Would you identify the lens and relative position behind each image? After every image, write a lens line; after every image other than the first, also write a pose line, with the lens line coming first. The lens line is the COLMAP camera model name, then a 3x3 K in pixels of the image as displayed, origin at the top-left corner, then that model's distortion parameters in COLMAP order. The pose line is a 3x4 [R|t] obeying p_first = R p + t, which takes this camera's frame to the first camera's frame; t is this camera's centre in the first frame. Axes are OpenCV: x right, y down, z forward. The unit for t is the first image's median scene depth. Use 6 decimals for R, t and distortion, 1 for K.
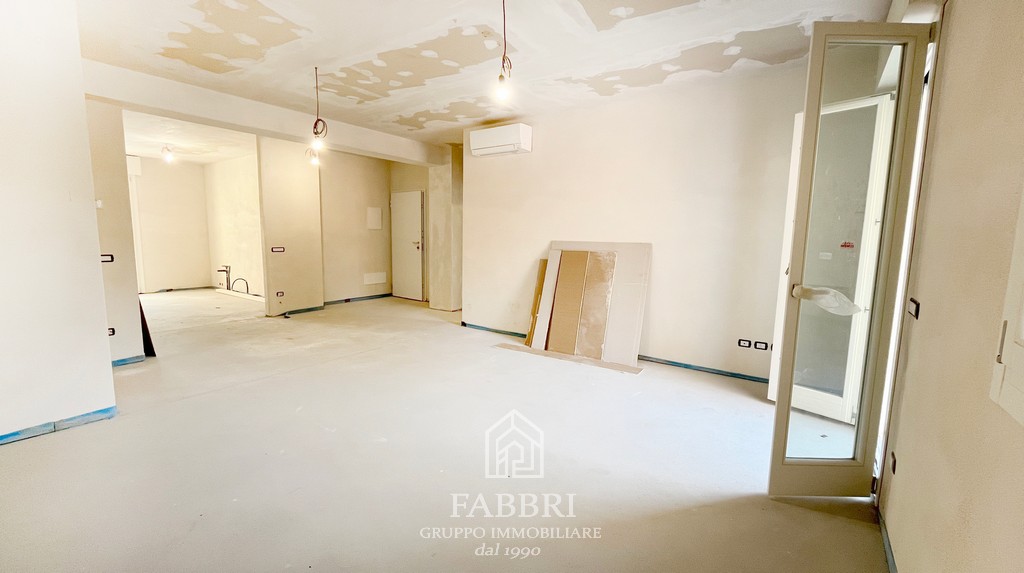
lens RADIAL K [[415.6, 0, 512.0], [0, 415.6, 286.5], [0, 0, 1]] dist [-0.000376, 0.000012]
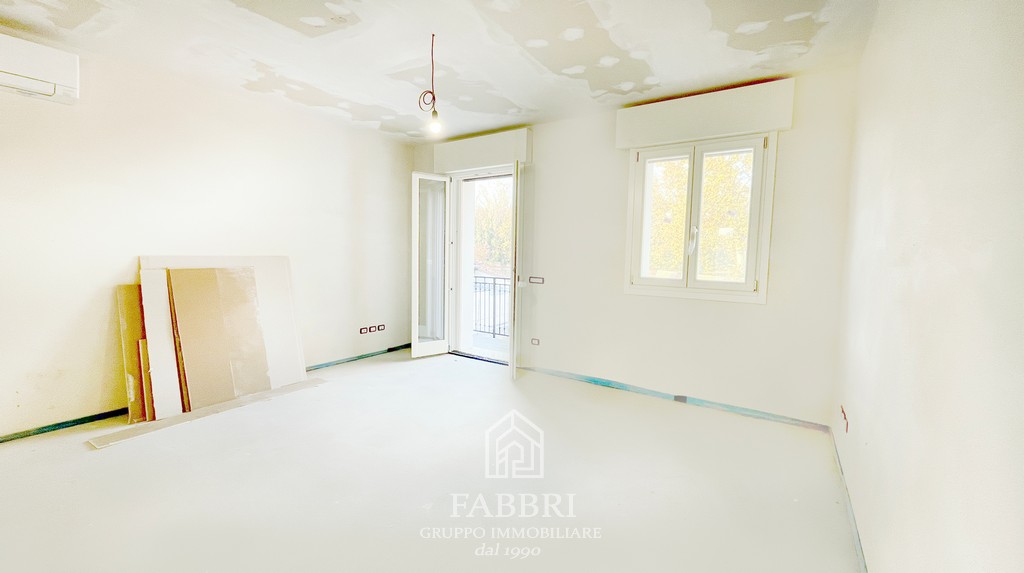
lens RADIAL K [[415.6, 0, 512.0], [0, 415.6, 286.5], [0, 0, 1]] dist [-0.000376, 0.000012]
pose [[-0.026434, -0.101099, 0.994525, -0.647945], [0.101561, 0.989453, 0.103283, -0.077582], [-0.994478, 0.103735, -0.015888, 0.473062]]
